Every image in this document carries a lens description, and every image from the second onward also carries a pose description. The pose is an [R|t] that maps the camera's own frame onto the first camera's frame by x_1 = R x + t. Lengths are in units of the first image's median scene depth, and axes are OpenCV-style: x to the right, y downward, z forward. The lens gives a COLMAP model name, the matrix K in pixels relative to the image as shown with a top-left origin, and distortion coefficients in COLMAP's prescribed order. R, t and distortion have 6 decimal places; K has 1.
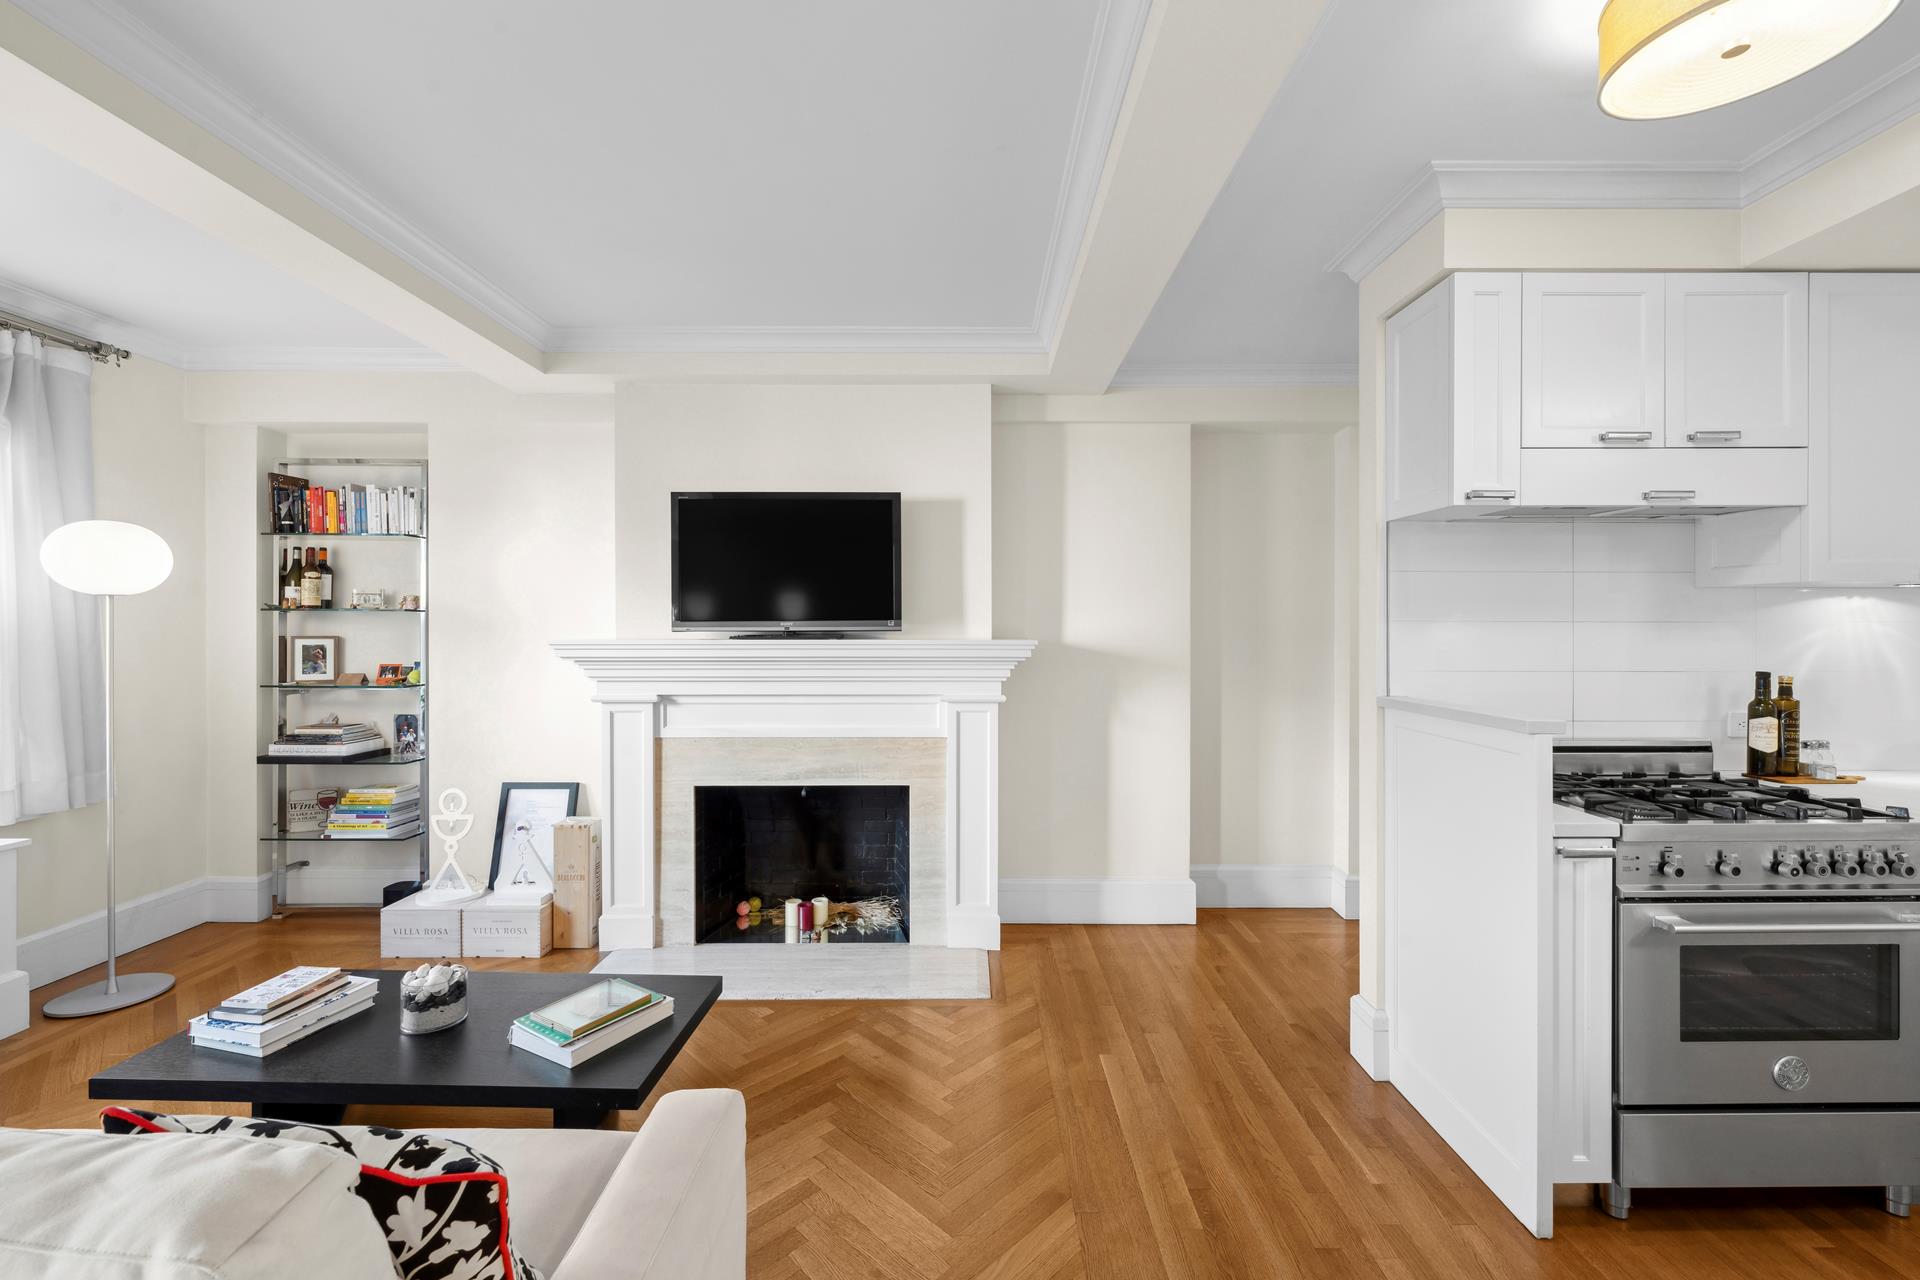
lens RADIAL K [[797.8, 0, 967.6], [0, 797.8, 635.5], [0, 0, 1]] dist [-0.000632, 0.000585]
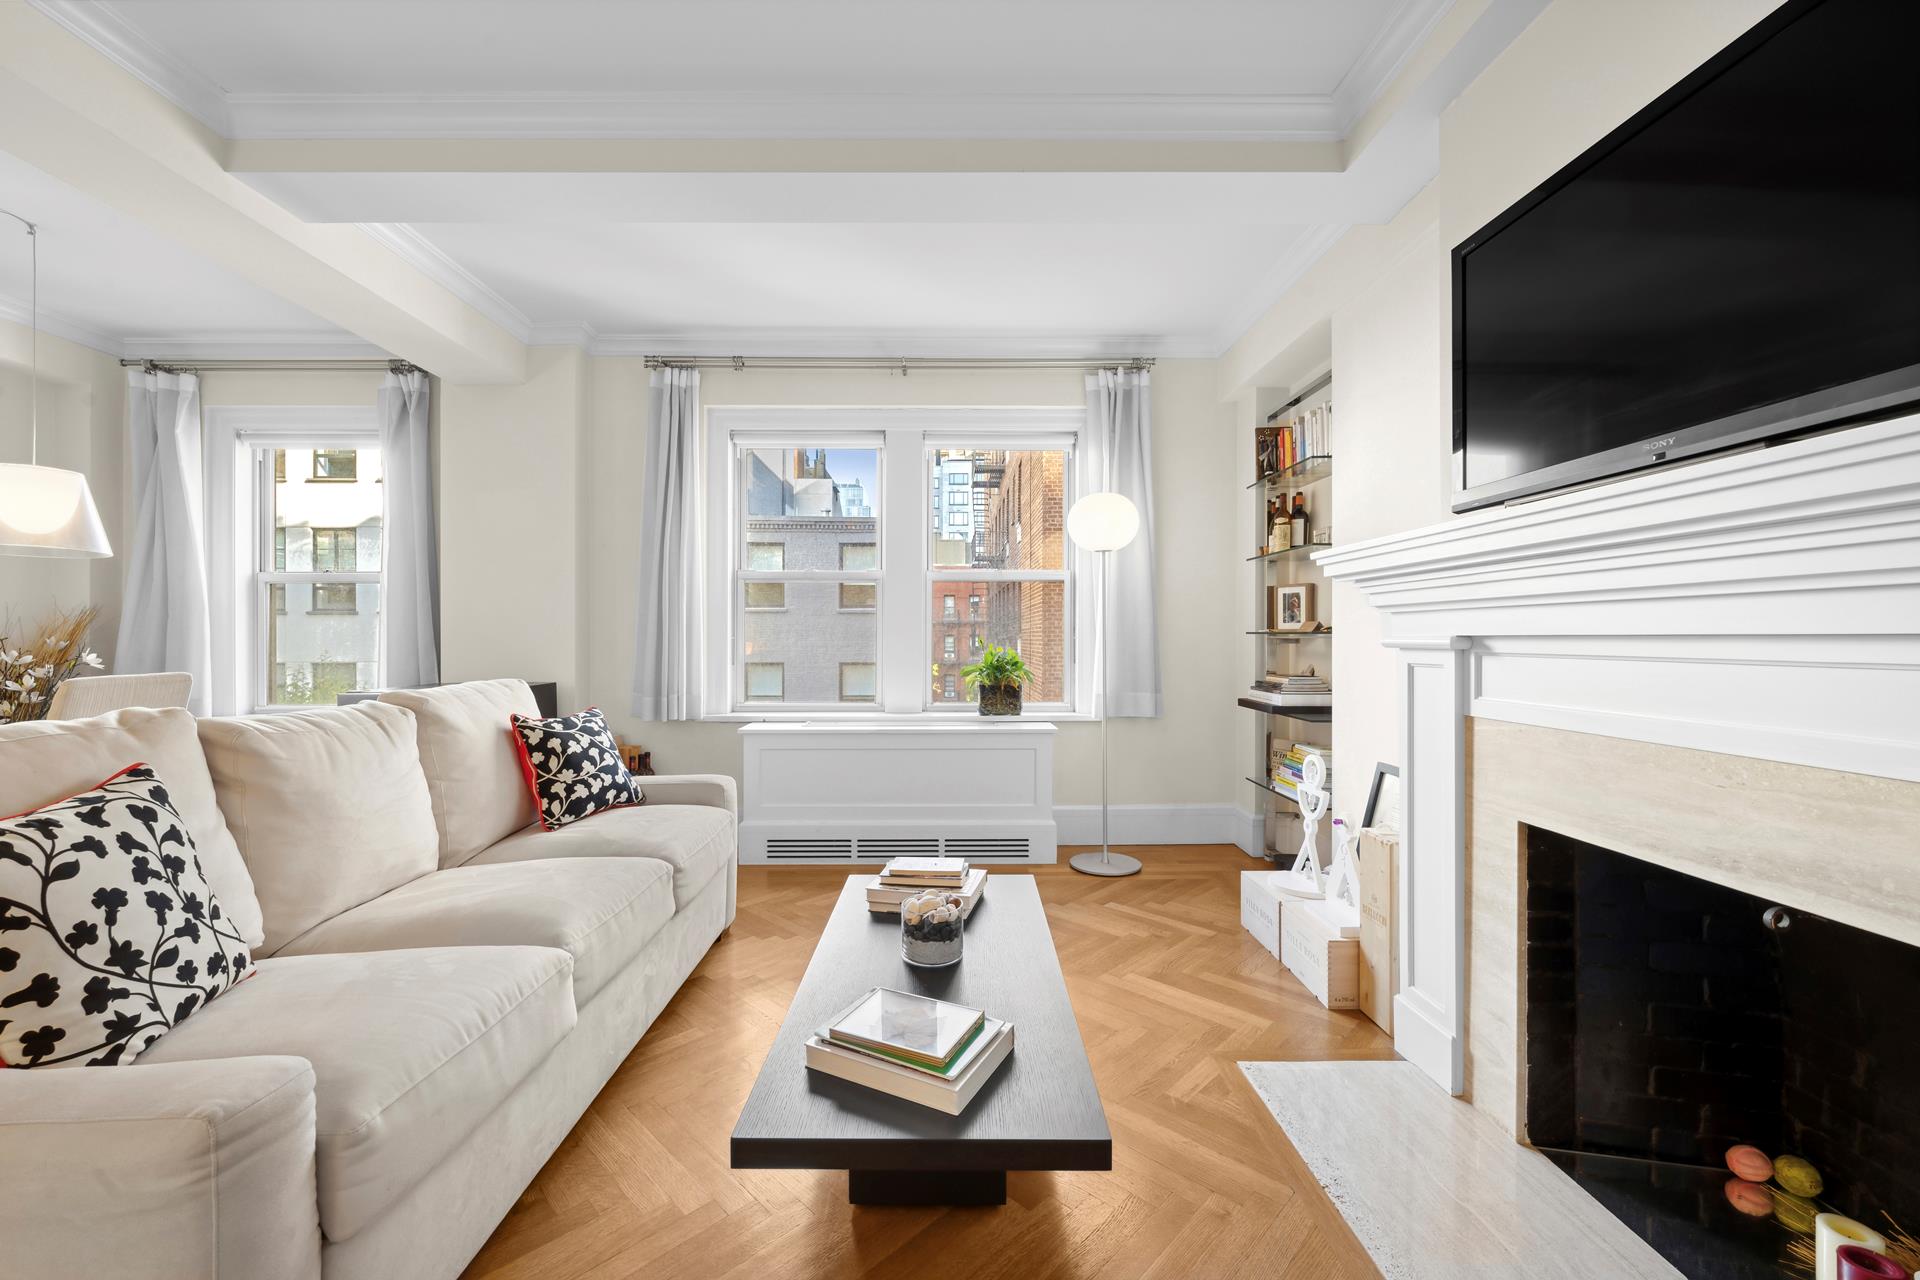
lens RADIAL K [[763.8, 0, 954.3], [0, 763.8, 641.0], [0, 0, 1]] dist [-0.000819, 0.000225]
pose [[0.005490, 0.004017, -0.999977, 0.122173], [-0.004227, 0.999983, 0.003994, 0.072179], [0.999976, 0.004205, 0.005507, 0.611123]]
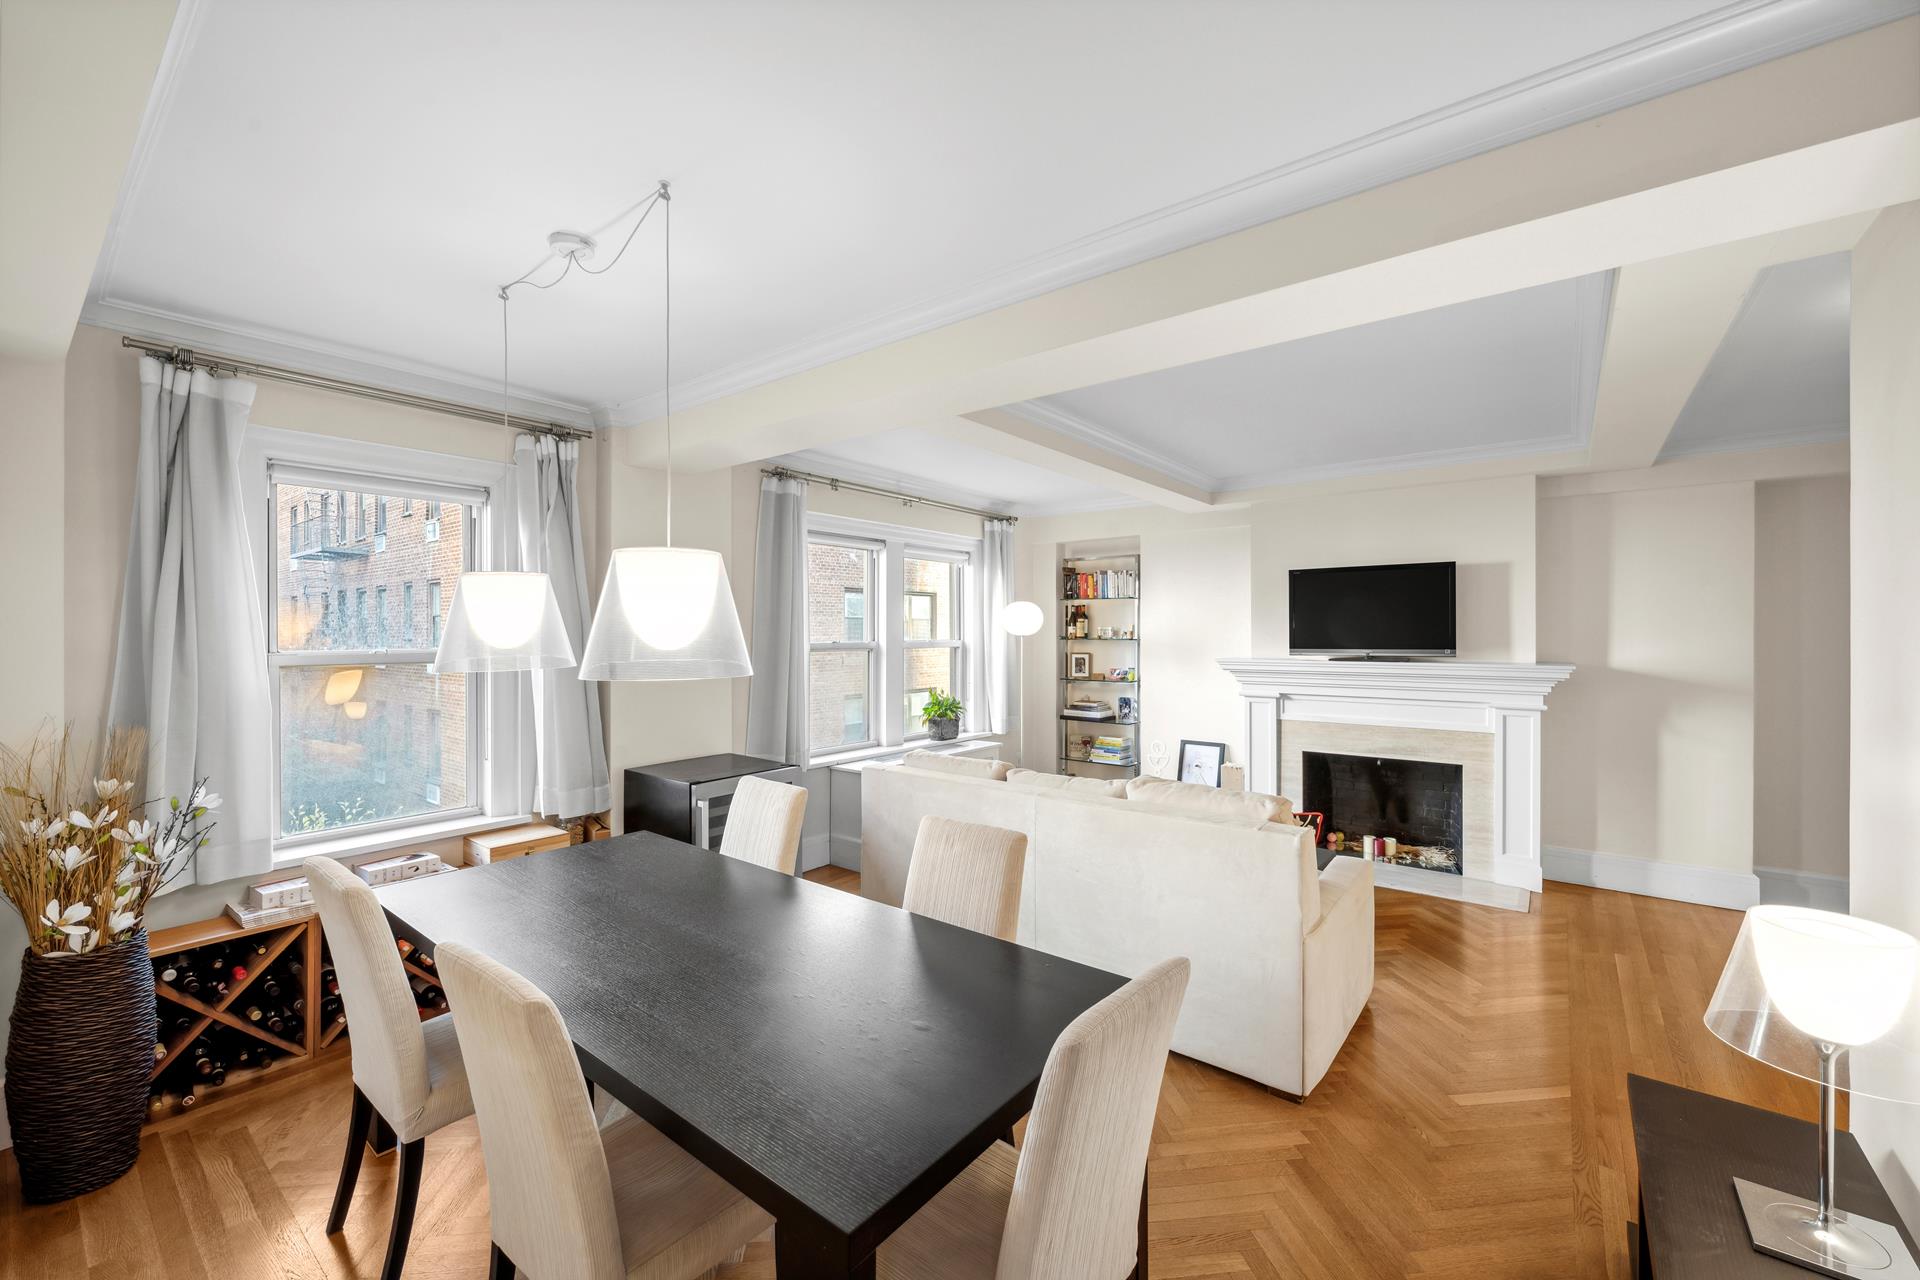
lens RADIAL K [[763.8, 0, 955.5], [0, 763.8, 636.3], [0, 0, 1]] dist [-0.000819, 0.000225]
pose [[0.783821, 0.001117, -0.620986, 0.060804], [-0.000483, 0.999999, 0.001188, -0.041530], [0.620987, -0.000631, 0.783821, -0.604876]]
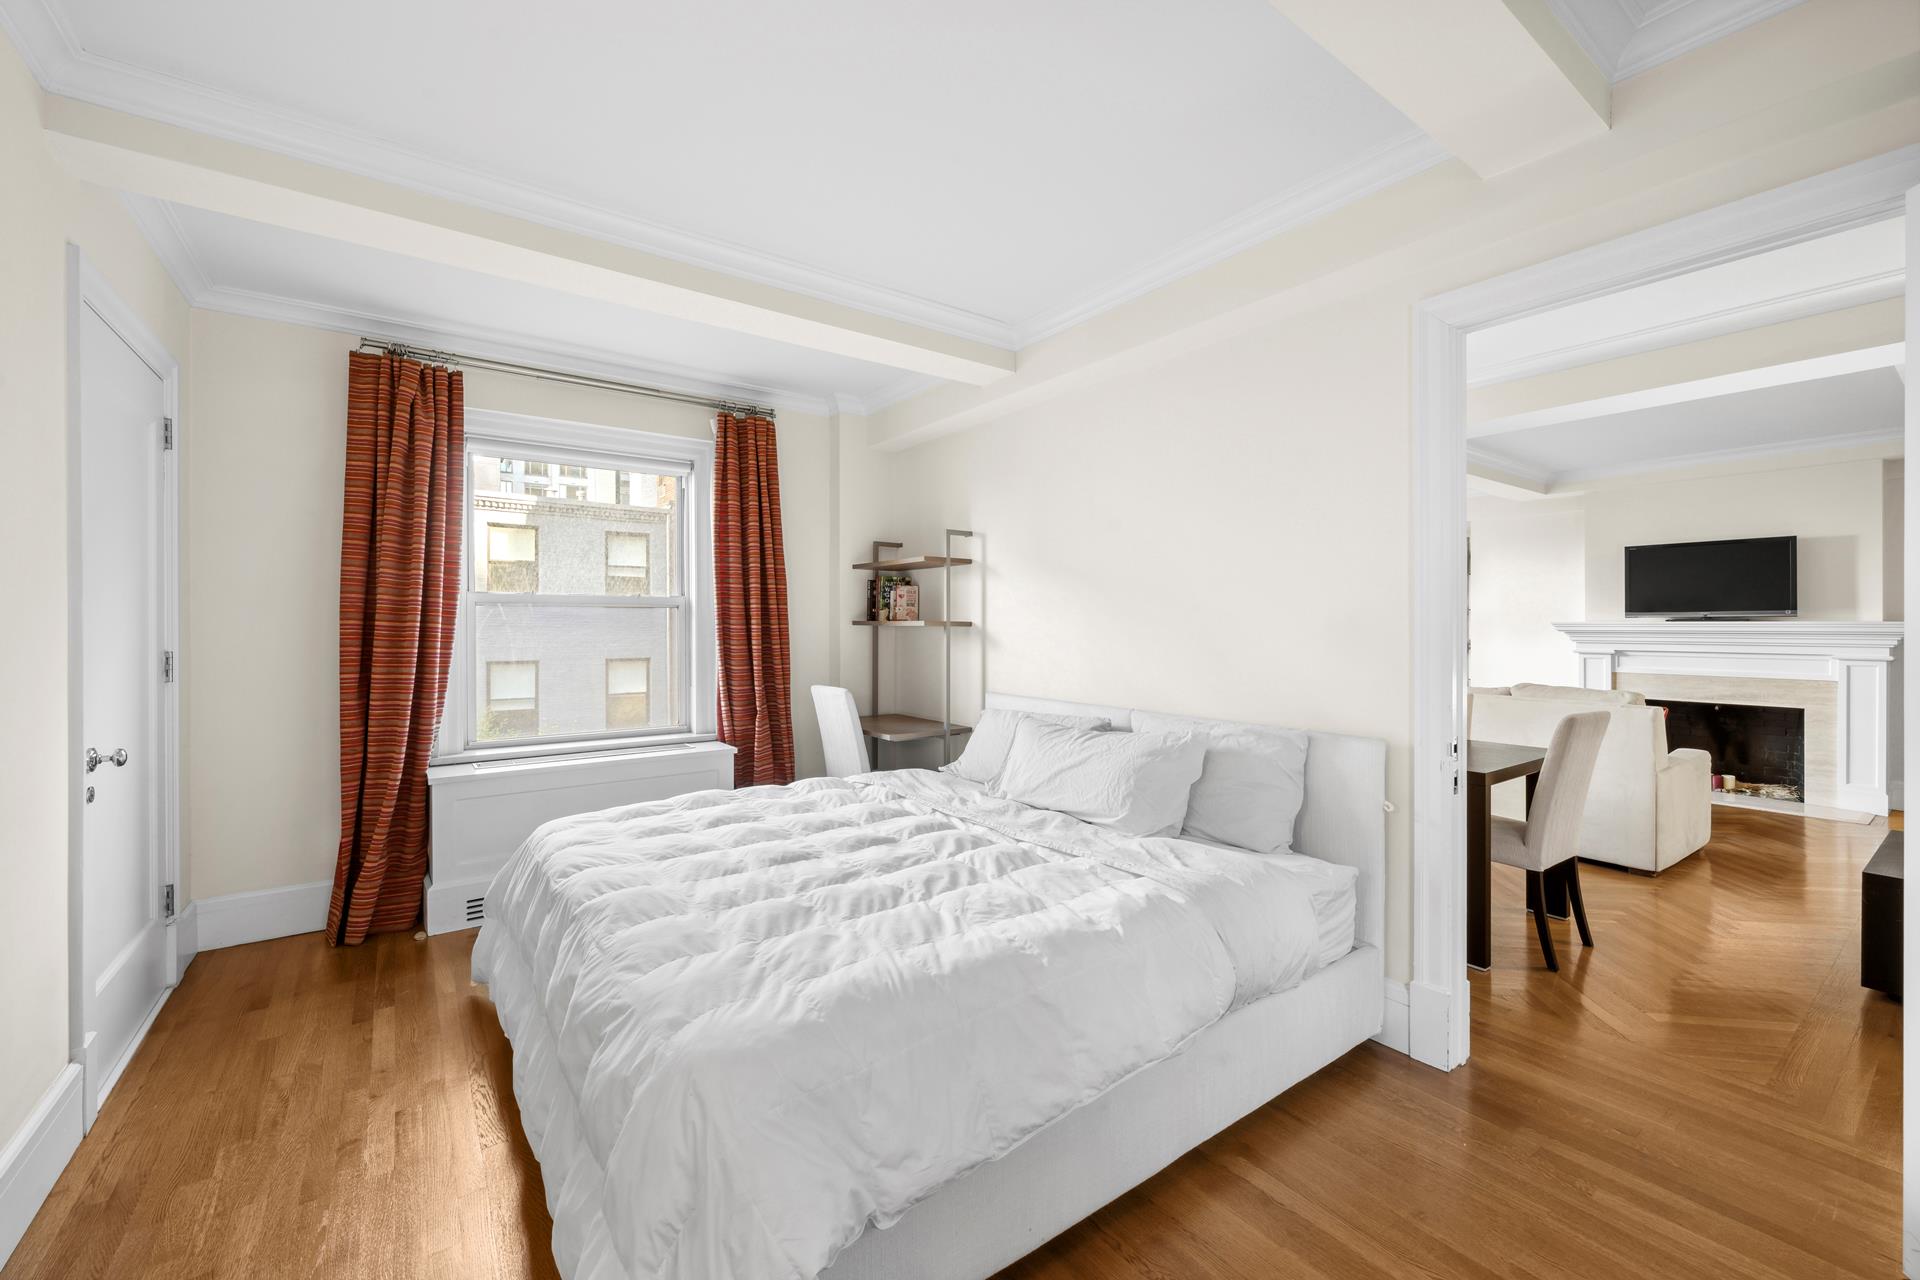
lens RADIAL K [[763.8, 0, 965.7], [0, 763.8, 627.0], [0, 0, 1]] dist [-0.000819, 0.000225]
pose [[0.586000, 0.001083, -0.810310, 0.184030], [-0.001969, 0.999998, -0.000088, 0.019276], [0.810309, 0.001647, 0.586001, -1.301365]]
